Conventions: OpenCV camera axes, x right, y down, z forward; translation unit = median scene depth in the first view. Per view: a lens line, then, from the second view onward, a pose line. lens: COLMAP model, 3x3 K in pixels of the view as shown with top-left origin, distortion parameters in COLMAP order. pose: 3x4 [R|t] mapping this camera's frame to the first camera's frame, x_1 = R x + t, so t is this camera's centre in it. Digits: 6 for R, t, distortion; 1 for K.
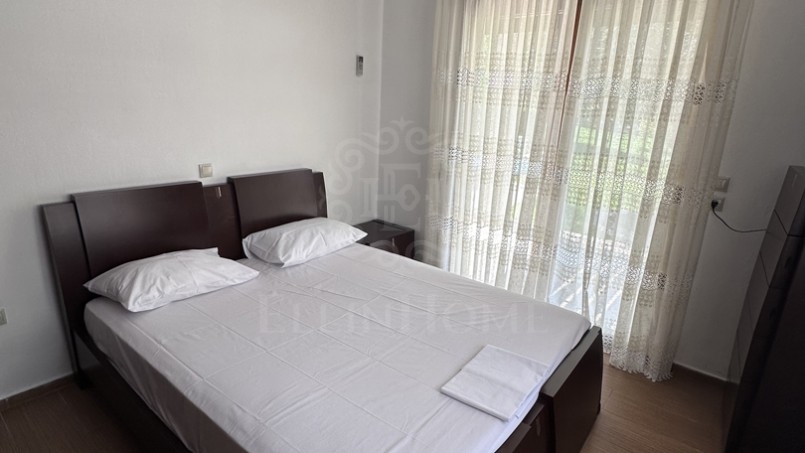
lens RADIAL K [[429.3, 0, 403.6], [0, 429.3, 225.1], [0, 0, 1]] dist [-0.000125, 0.000403]
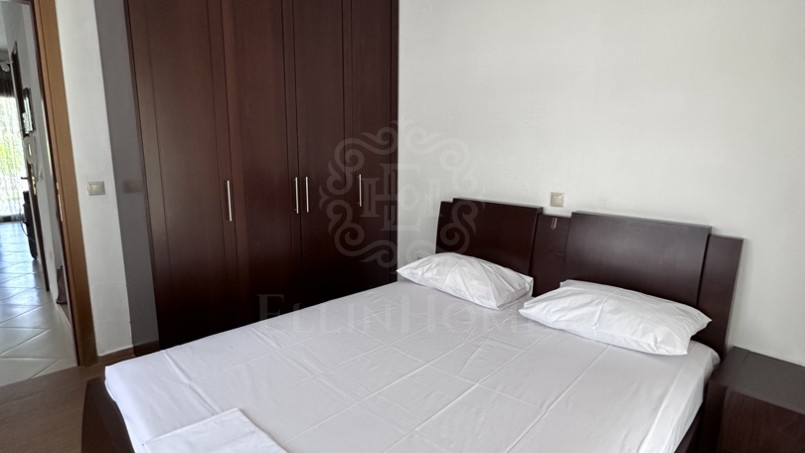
lens RADIAL K [[429.3, 0, 406.2], [0, 429.3, 228.9], [0, 0, 1]] dist [-0.000125, 0.000403]
pose [[-0.125334, 0.131758, -0.983327, 0.527098], [-0.289781, 0.943059, 0.163298, -0.126830], [0.948851, 0.305416, -0.080016, 0.800219]]
